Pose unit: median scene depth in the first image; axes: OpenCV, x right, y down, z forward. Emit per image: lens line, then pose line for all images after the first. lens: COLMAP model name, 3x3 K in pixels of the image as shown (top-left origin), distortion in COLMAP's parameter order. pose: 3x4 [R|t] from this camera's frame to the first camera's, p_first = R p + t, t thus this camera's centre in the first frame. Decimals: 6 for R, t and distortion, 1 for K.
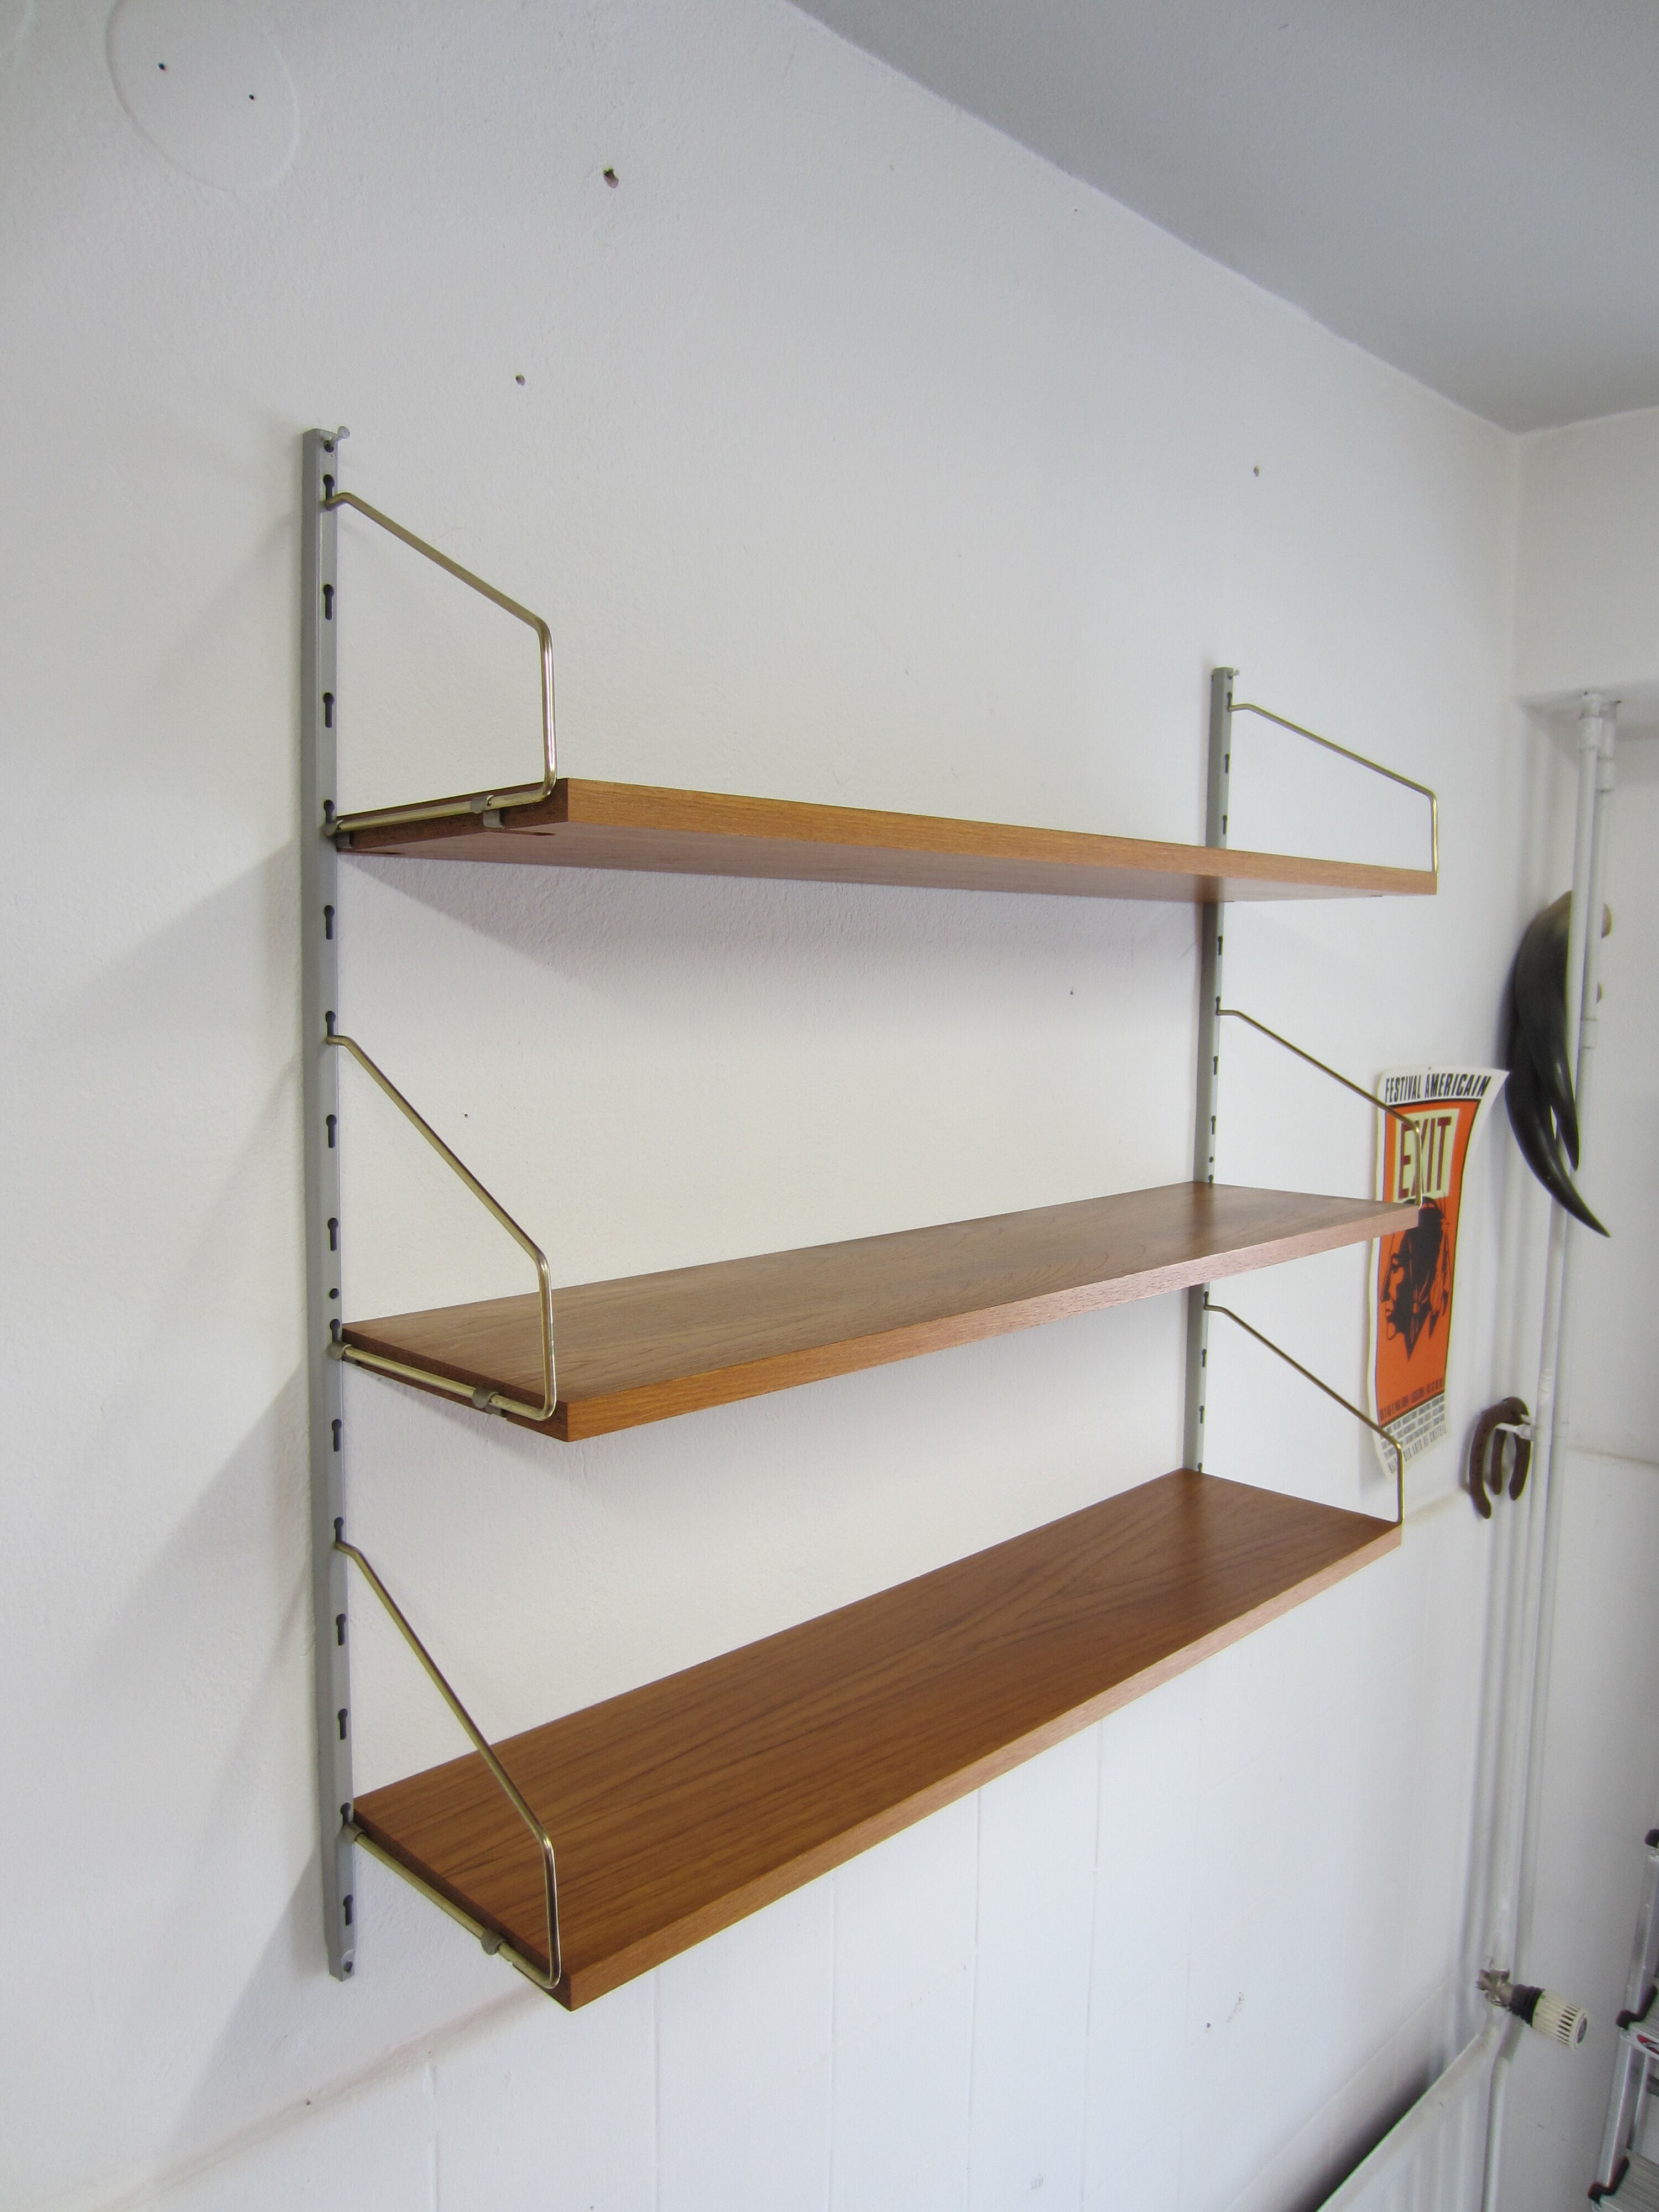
lens RADIAL K [[1558.3, 0, 827.0], [0, 1558.3, 1115.9], [0, 0, 1]] dist [-0.029208, 0.006283]
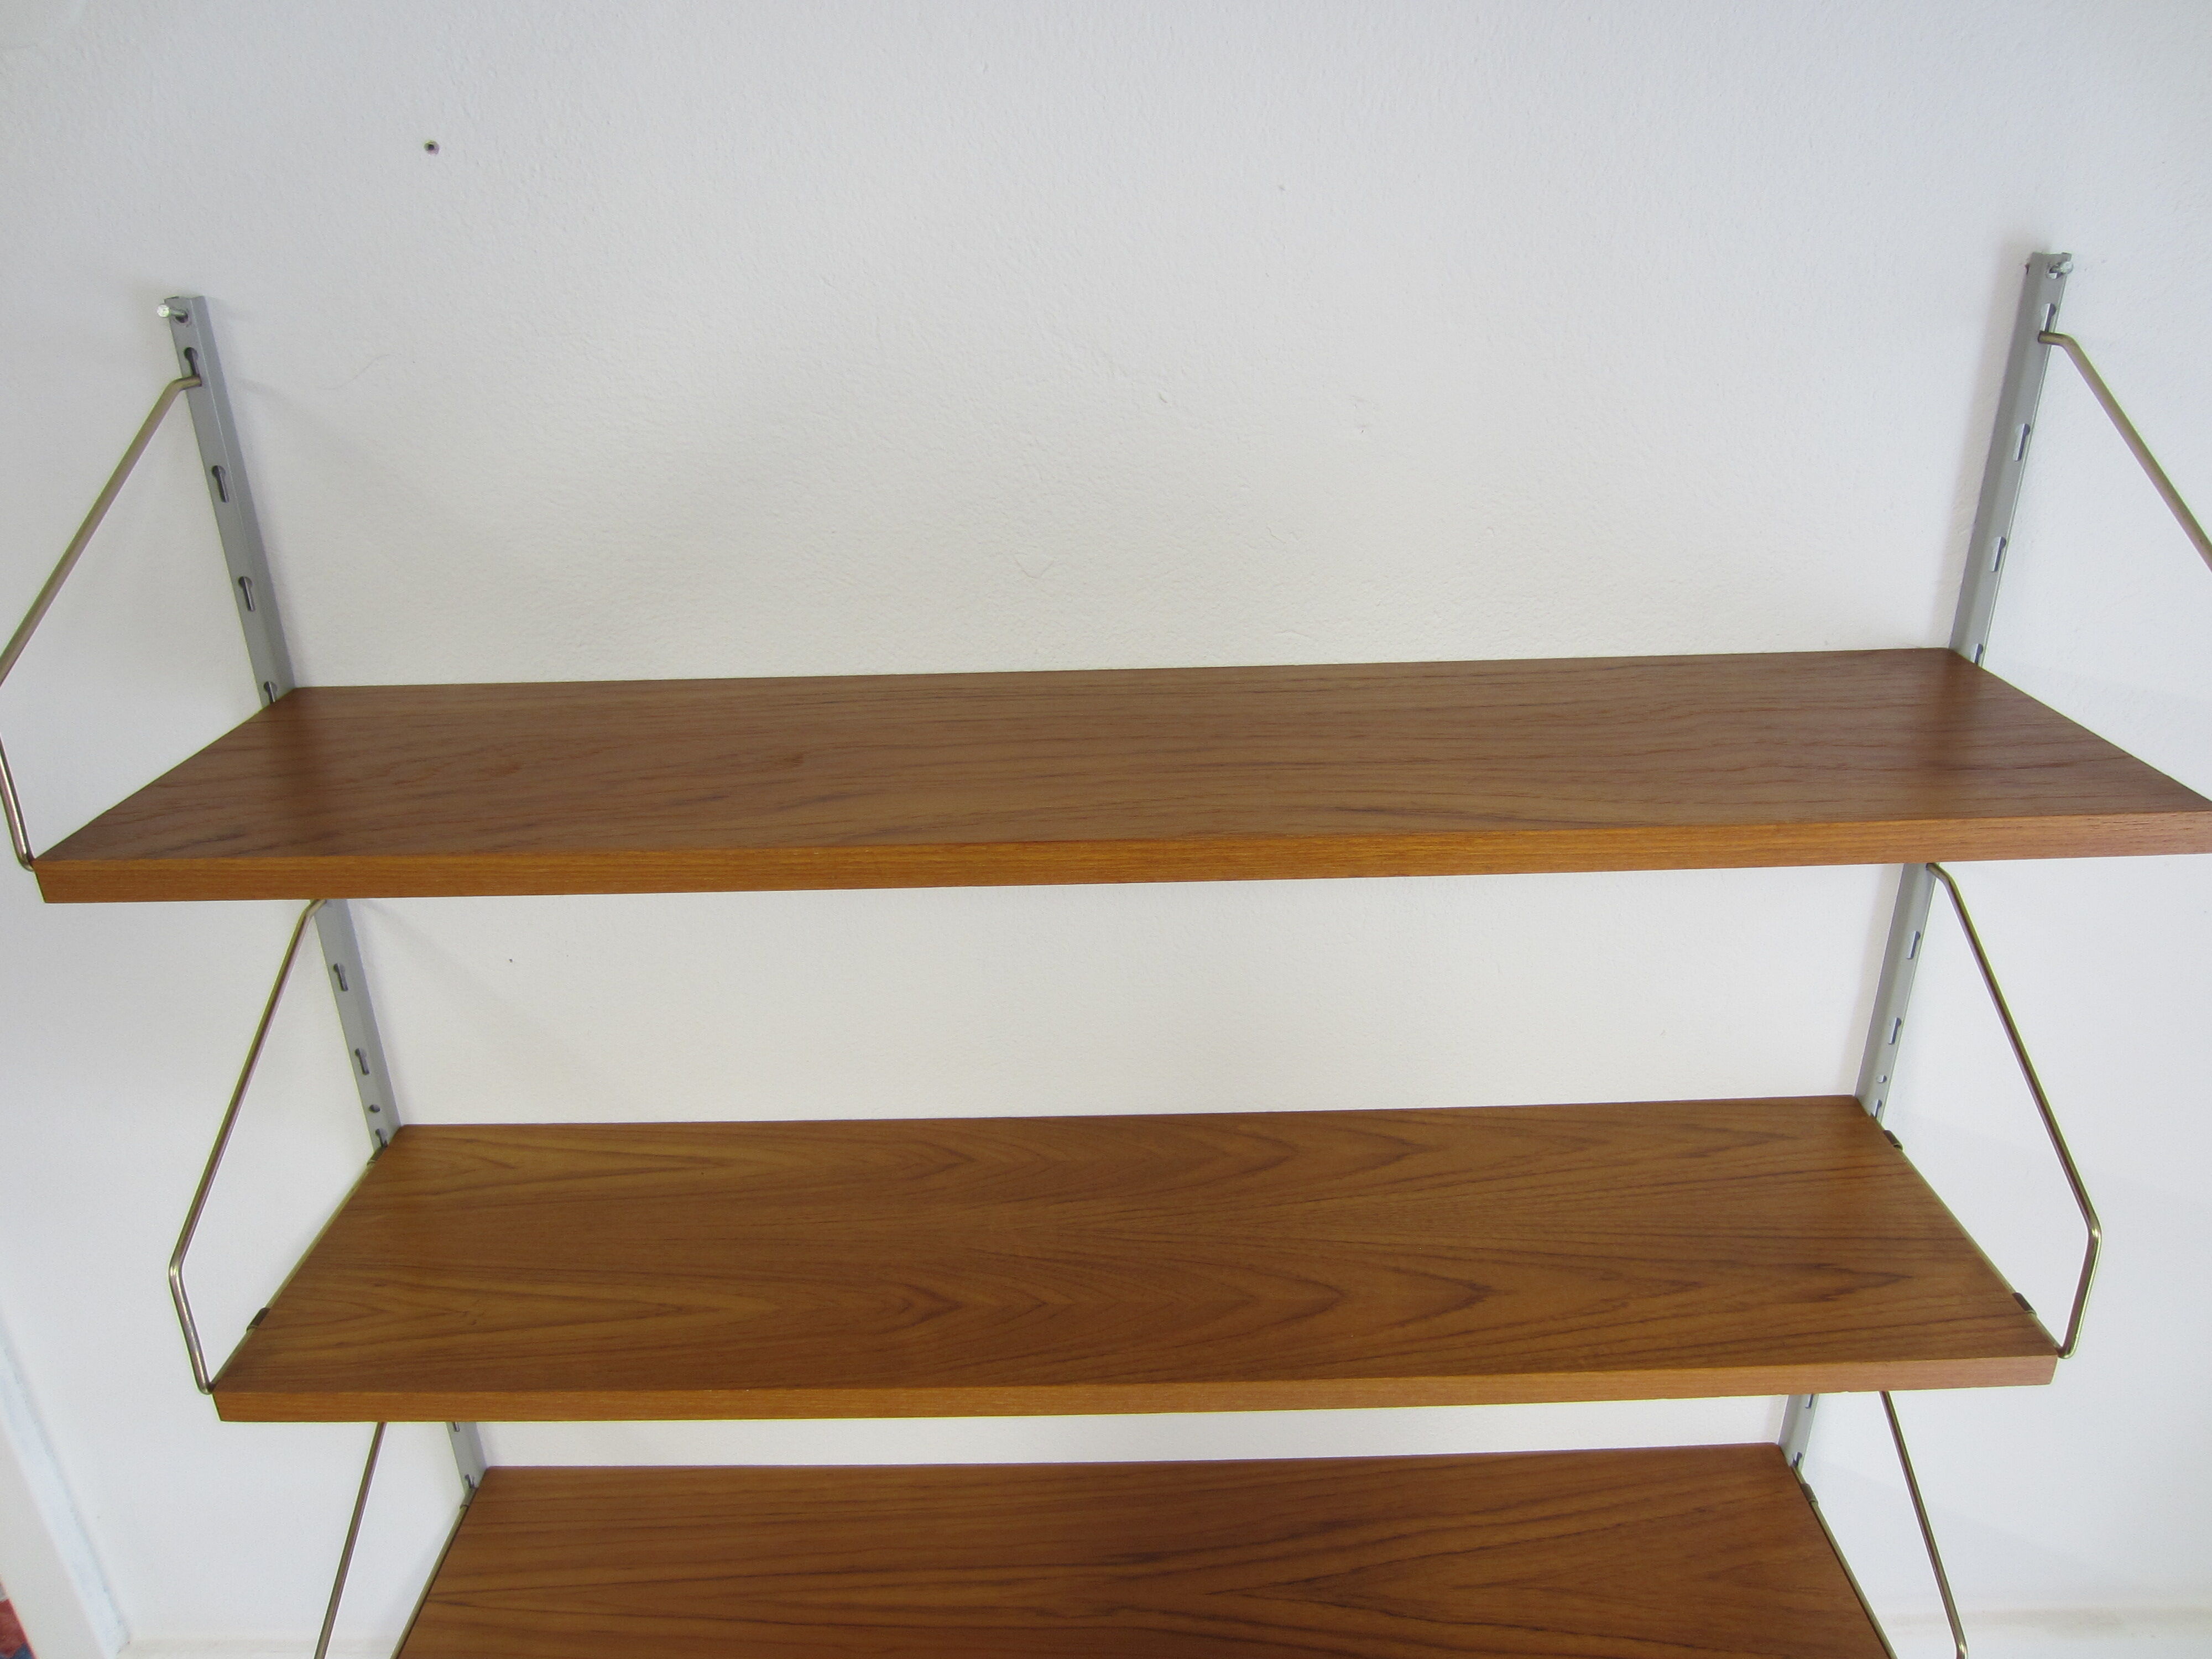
lens RADIAL K [[1558.3, 0, 1112.3], [0, 1558.3, 824.7], [0, 0, 1]] dist [-0.029208, 0.006283]
pose [[0.712514, 0.263642, -0.650243, 0.664831], [-0.040403, 0.940603, 0.337097, -0.435108], [0.700493, -0.213914, 0.680845, 0.639997]]
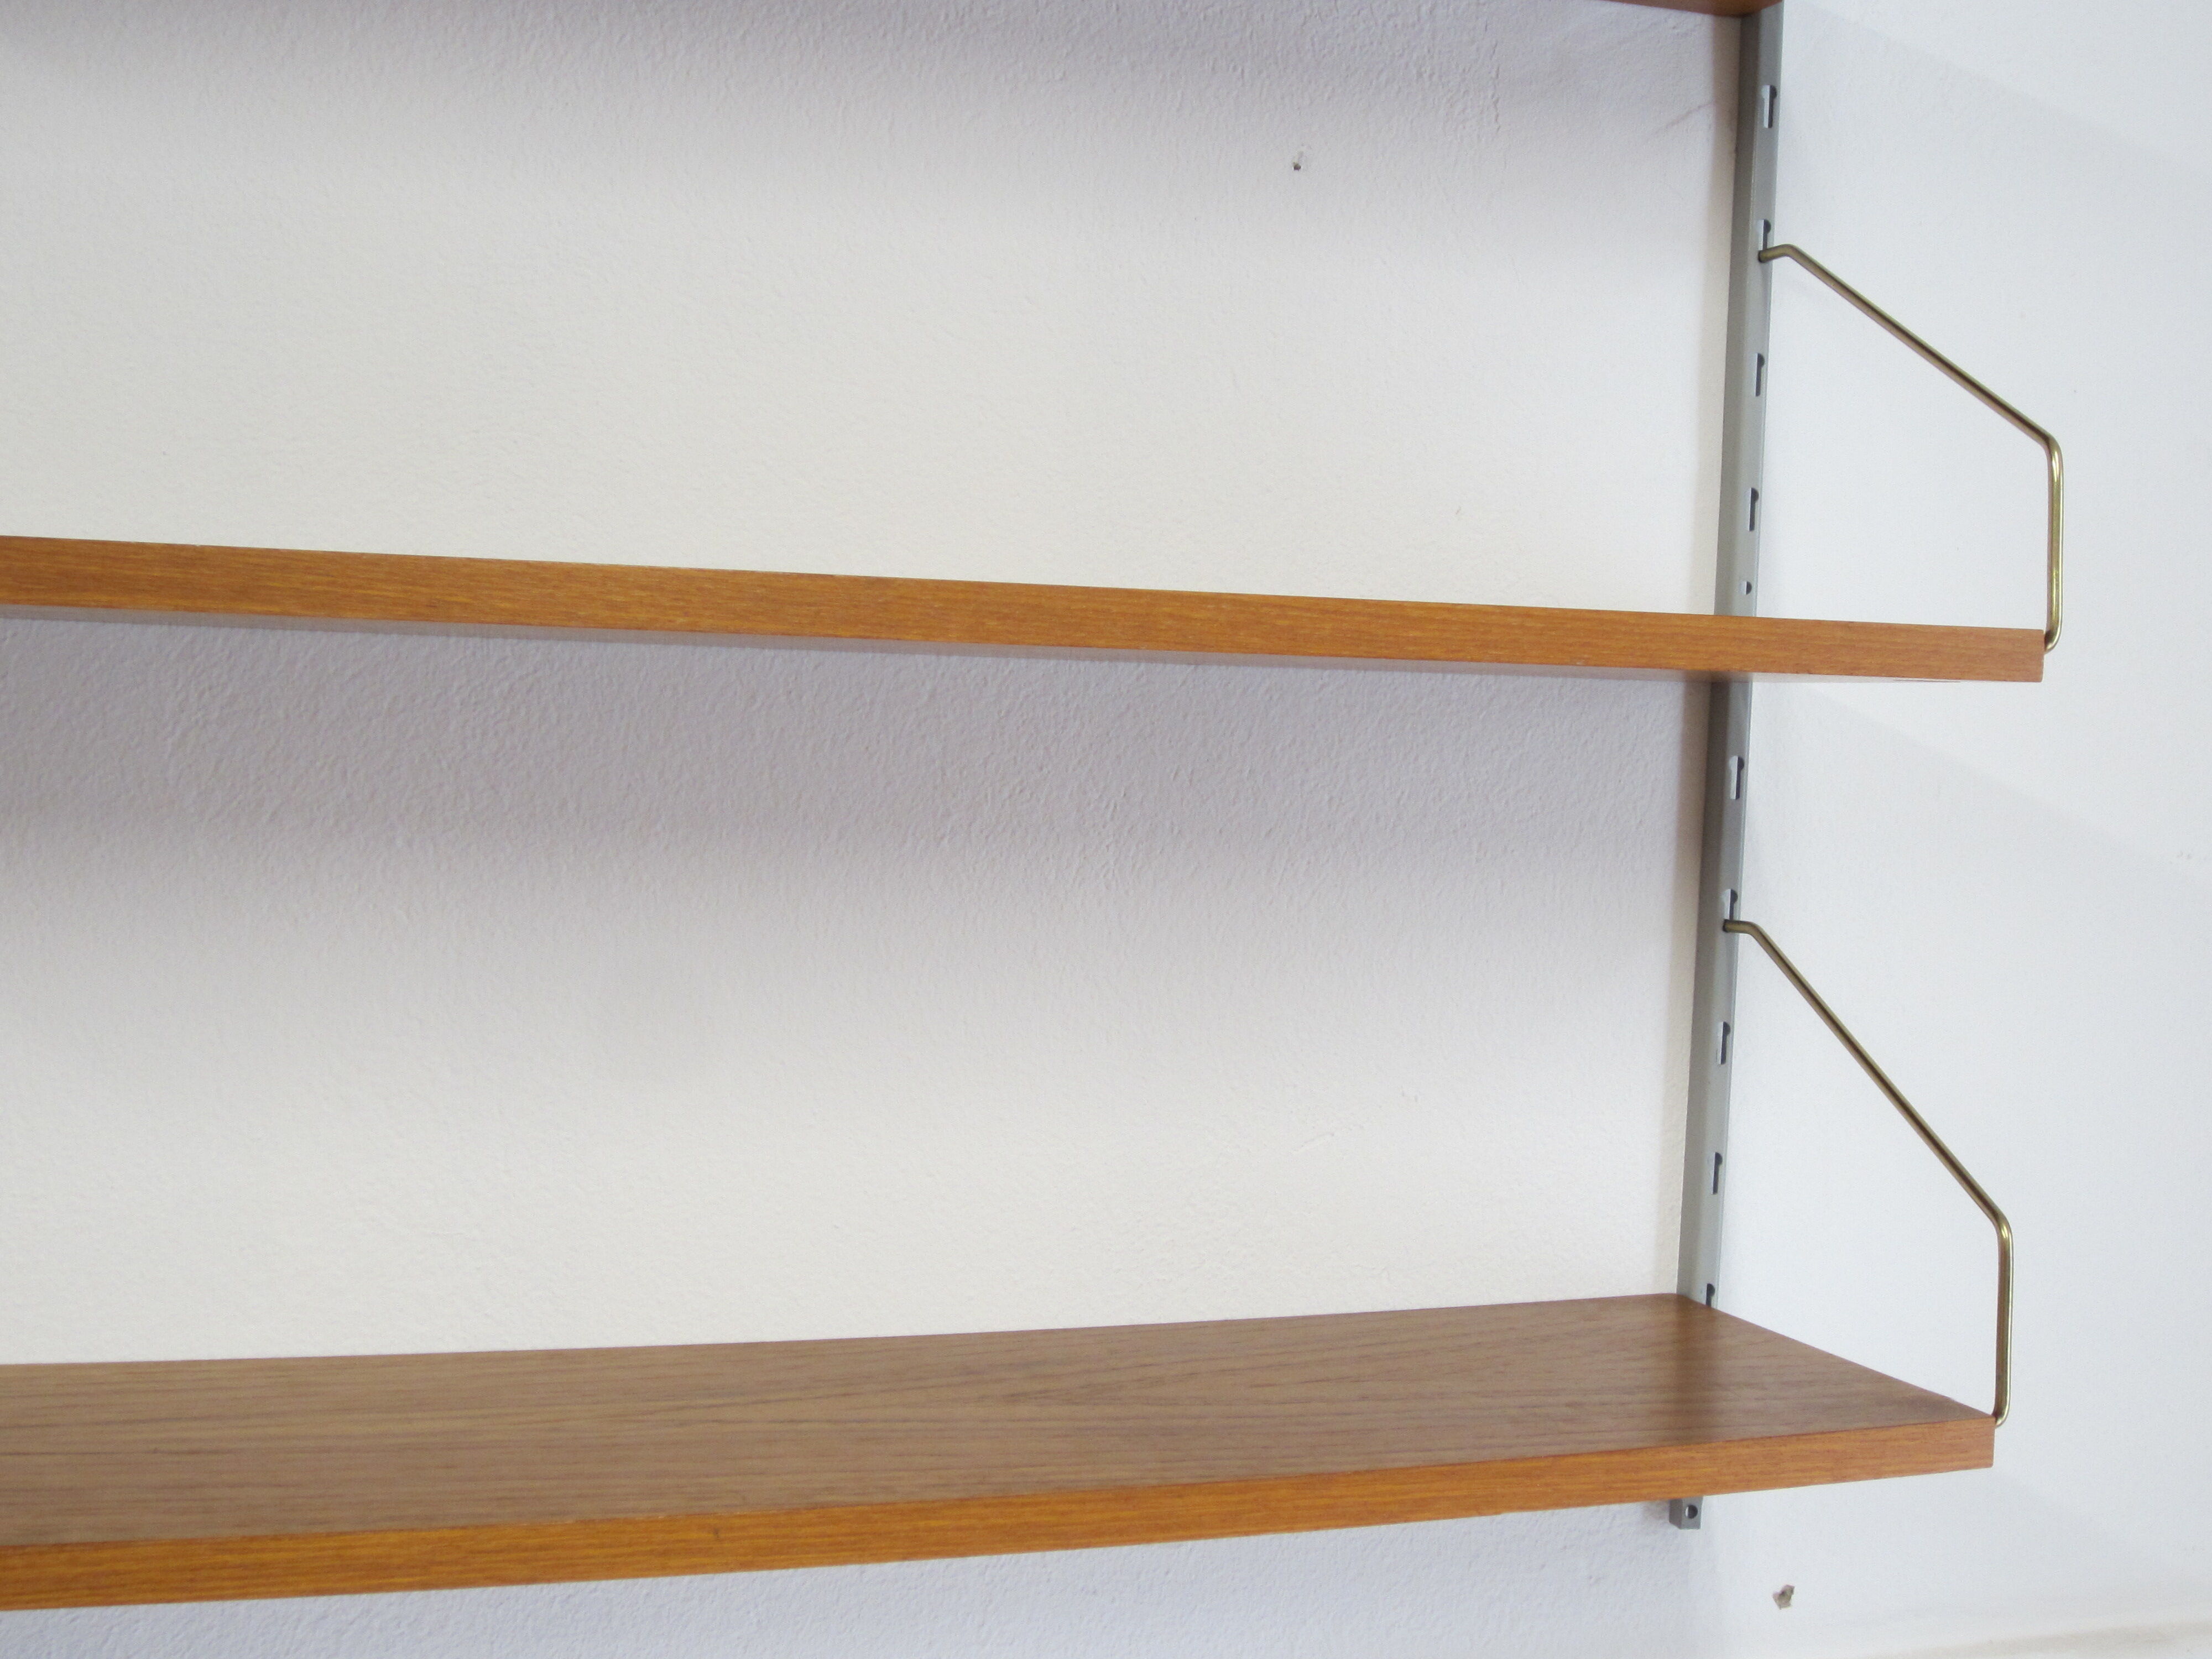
lens RADIAL K [[2844.7, 0, 1113.2], [0, 2844.7, 822.0], [0, 0, 1]] dist [-0.099190, 0.000000]
pose [[0.904725, 0.046718, -0.423427, 0.707201], [-0.071245, 0.996563, -0.042275, 0.233300], [0.419996, 0.068414, 0.904944, 0.330592]]
